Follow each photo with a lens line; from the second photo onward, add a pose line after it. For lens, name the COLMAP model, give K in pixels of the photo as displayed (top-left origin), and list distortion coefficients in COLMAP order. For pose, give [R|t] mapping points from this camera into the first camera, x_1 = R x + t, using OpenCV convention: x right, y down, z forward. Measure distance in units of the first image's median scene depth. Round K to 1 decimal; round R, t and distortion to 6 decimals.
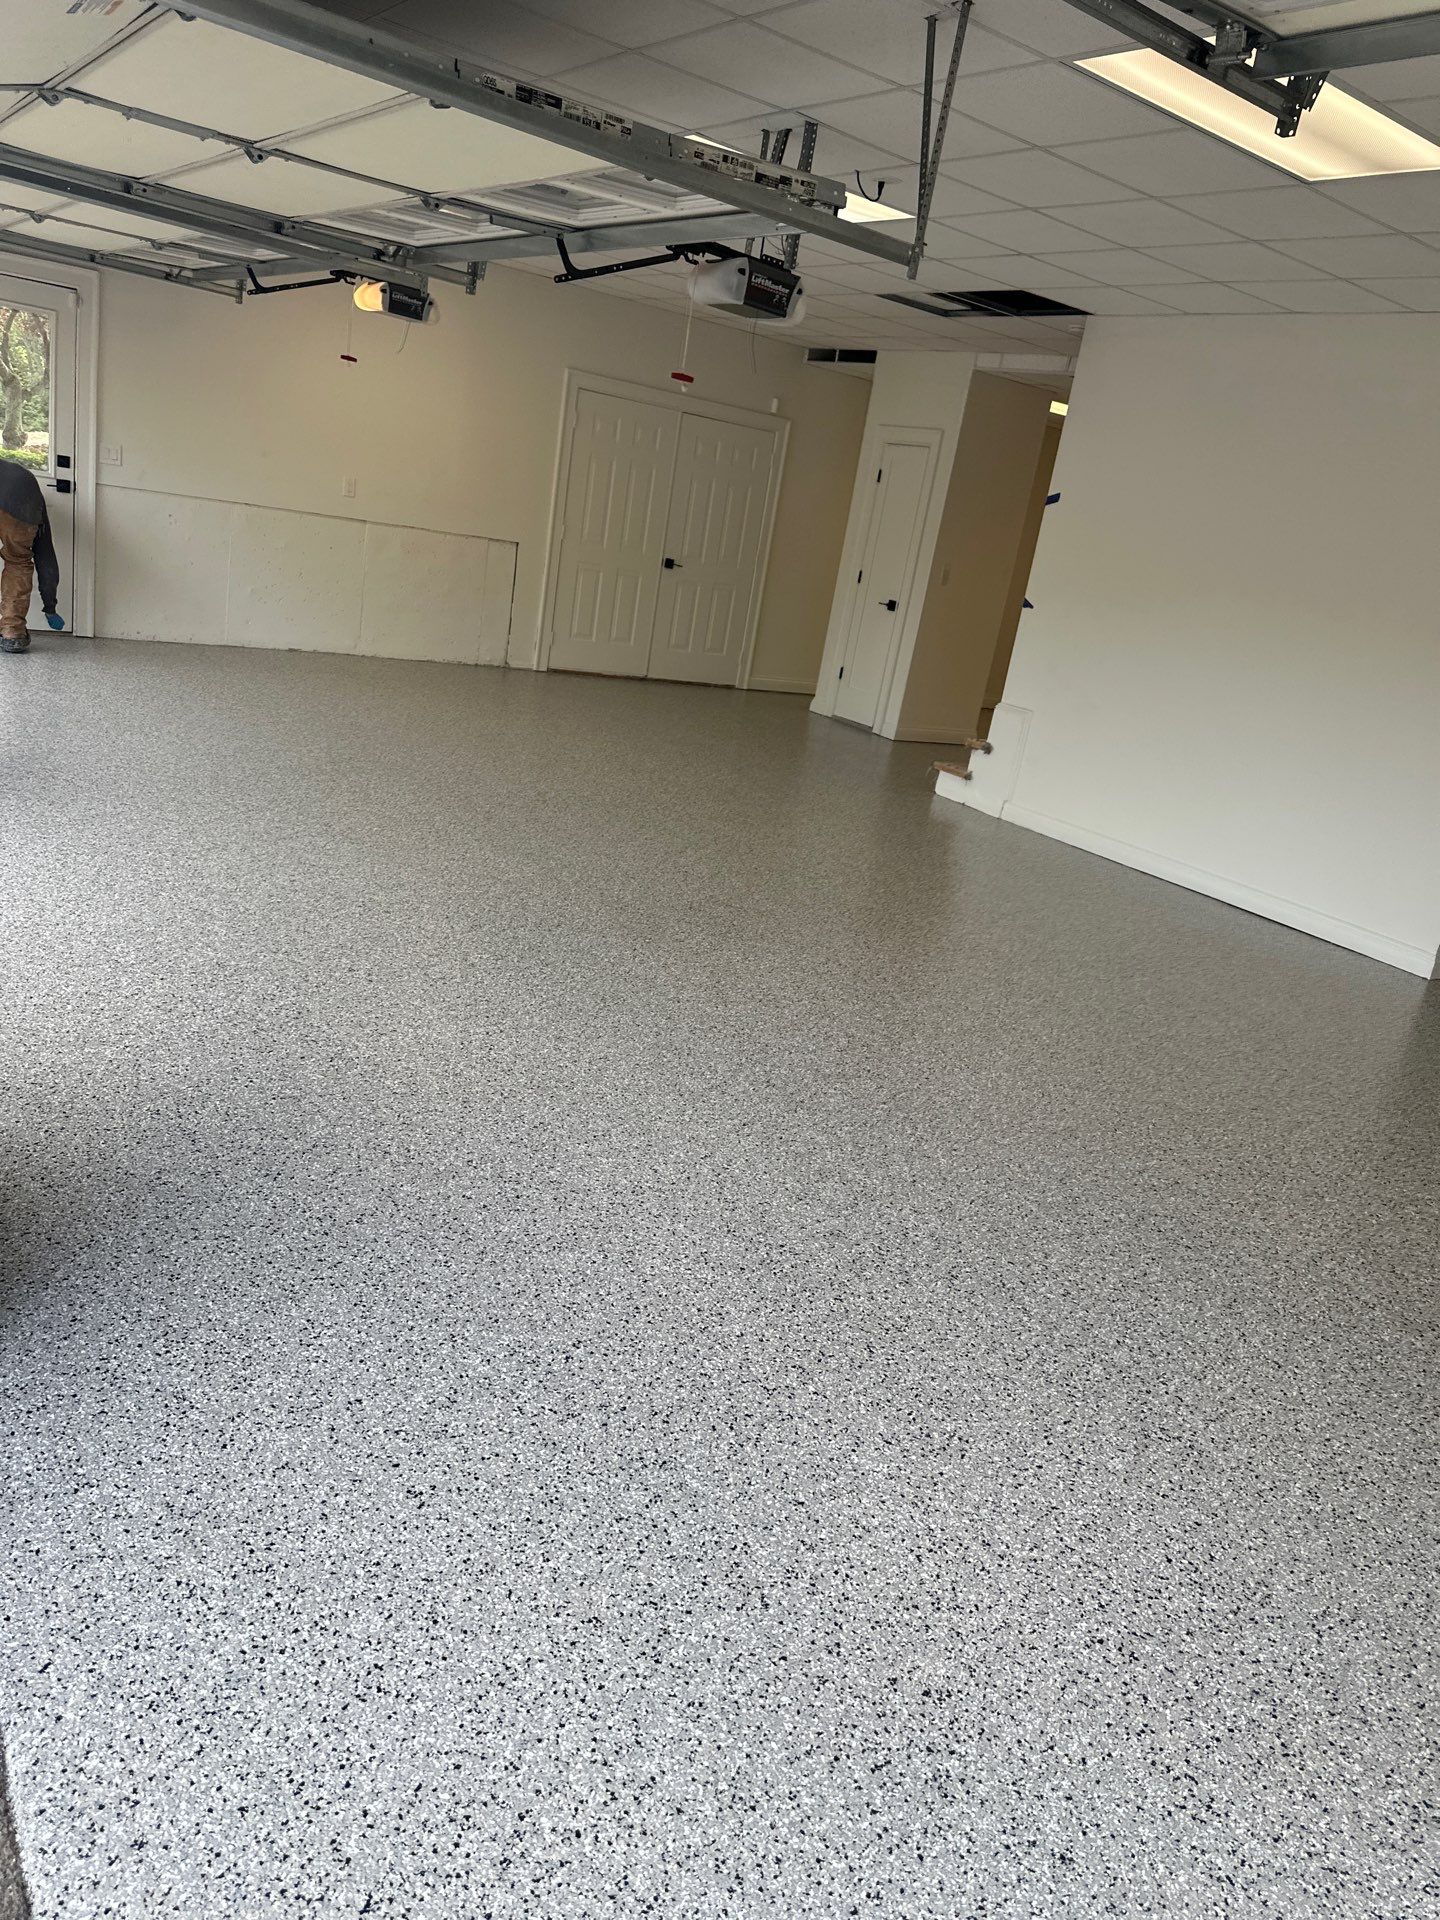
lens RADIAL K [[1359.1, 0, 732.3], [0, 1359.1, 966.2], [0, 0, 1]] dist [0.176426, -0.372742]
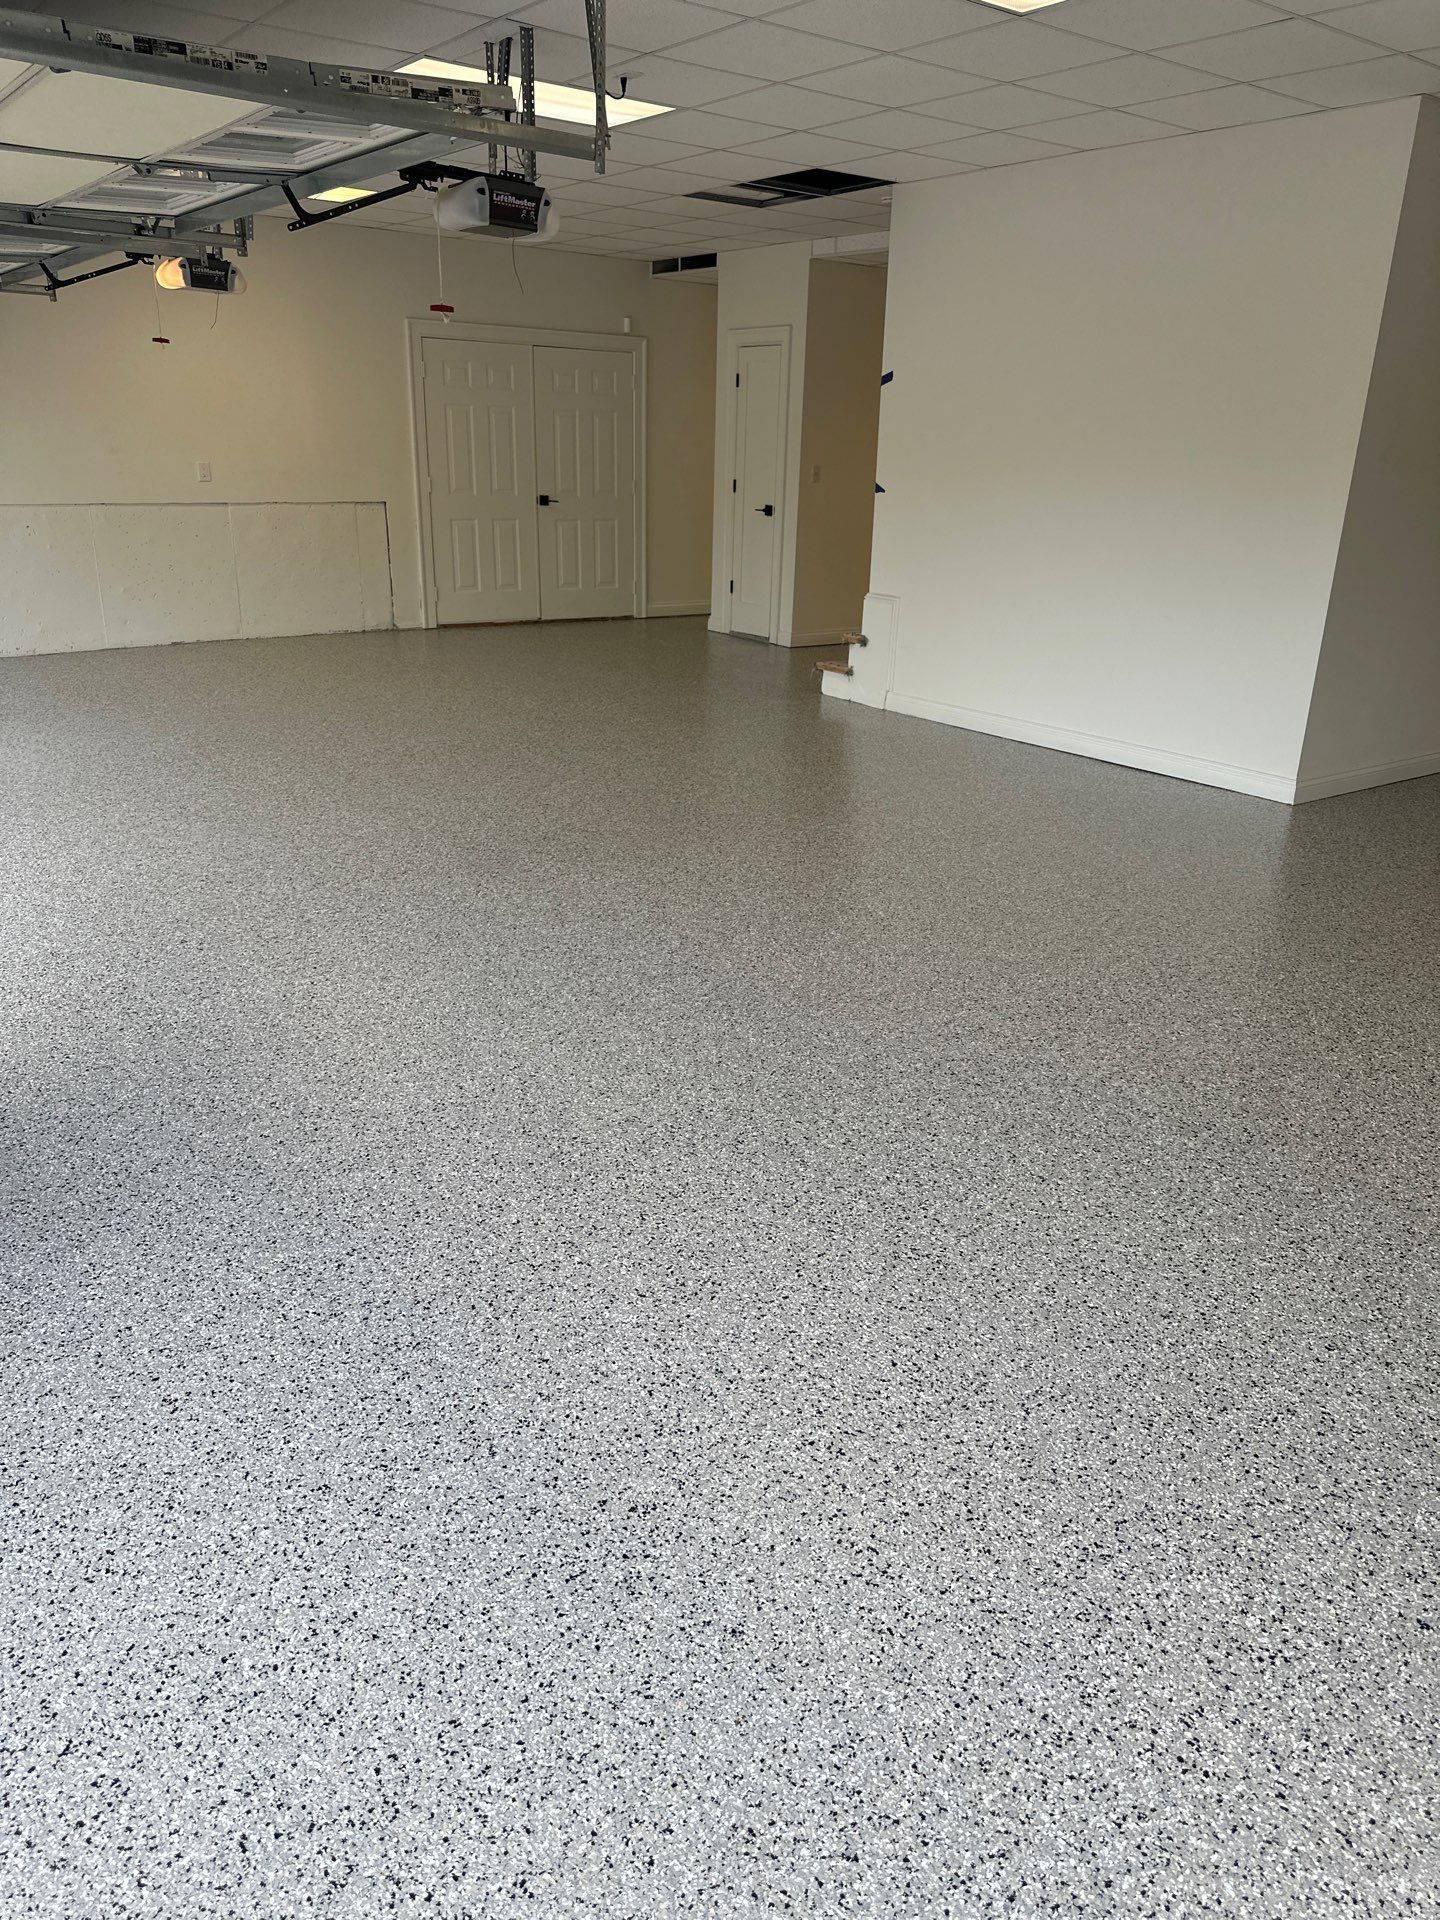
lens RADIAL K [[1359.1, 0, 732.3], [0, 1359.1, 966.2], [0, 0, 1]] dist [0.176426, -0.372742]
pose [[0.989763, -0.142285, -0.011161, 0.166506], [0.142651, 0.988702, 0.046039, 0.038995], [0.004484, -0.047160, 0.998877, -0.033012]]
